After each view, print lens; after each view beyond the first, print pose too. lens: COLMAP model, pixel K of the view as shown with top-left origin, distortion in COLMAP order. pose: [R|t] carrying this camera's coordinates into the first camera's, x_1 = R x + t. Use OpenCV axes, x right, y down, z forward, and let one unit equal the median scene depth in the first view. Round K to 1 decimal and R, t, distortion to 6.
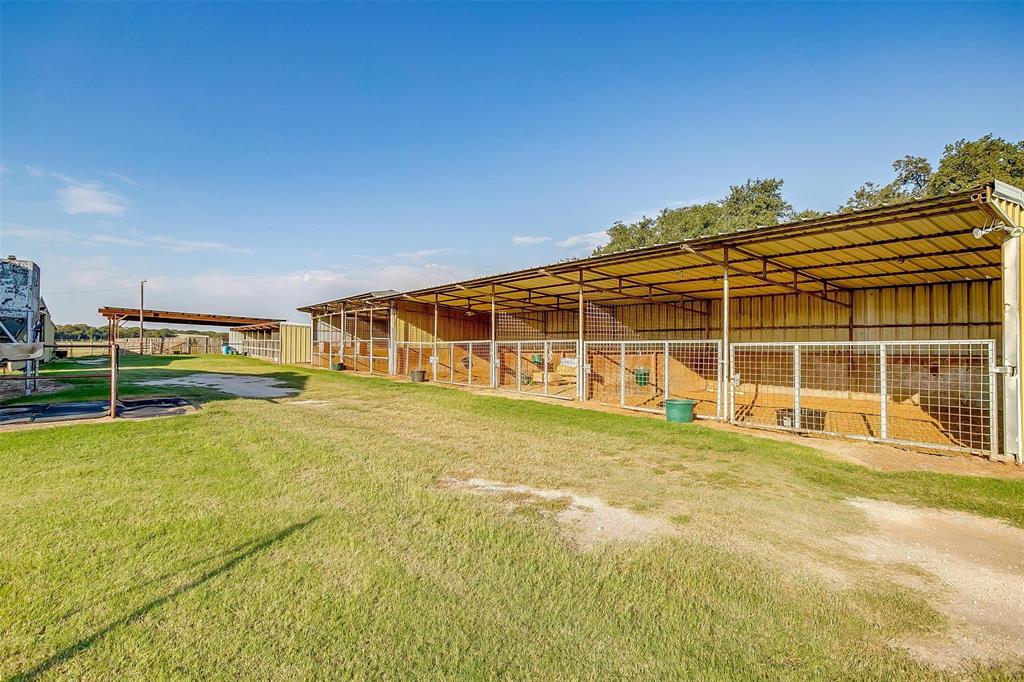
lens RADIAL K [[564.7, 0, 512.2], [0, 564.7, 339.8], [0, 0, 1]] dist [0.000948, 0.000049]
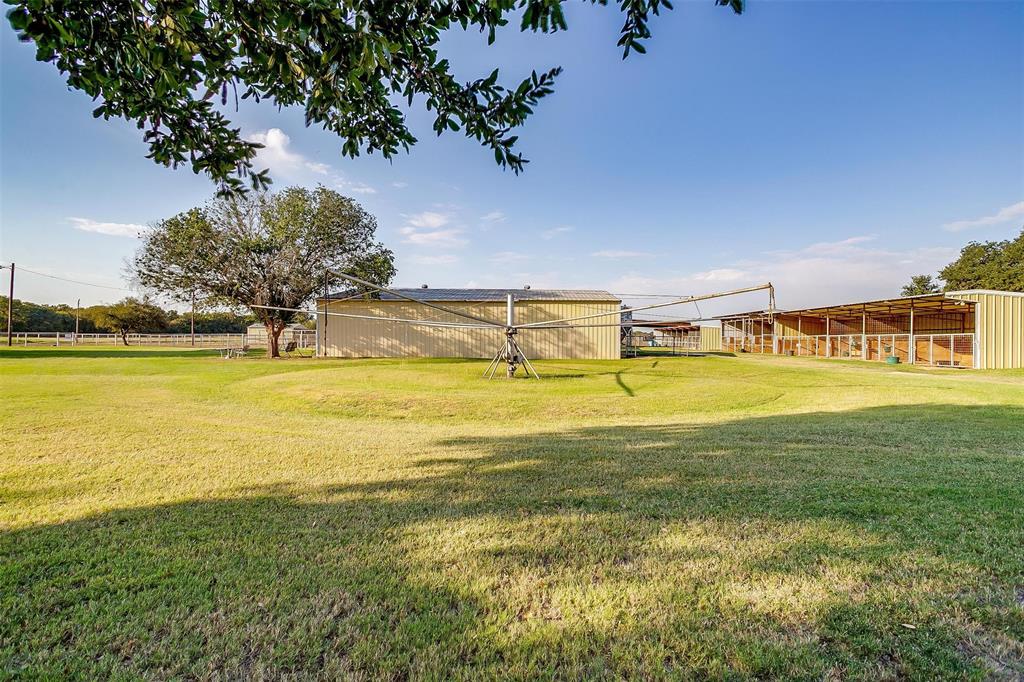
lens RADIAL K [[505.5, 0, 512.5], [0, 505.5, 339.8], [0, 0, 1]] dist [-0.000672, -0.000067]
pose [[0.775159, 0.003232, -0.631758, 0.160423], [-0.000445, 0.999989, 0.004571, 0.007094], [0.631766, -0.003262, 0.775152, -0.795133]]
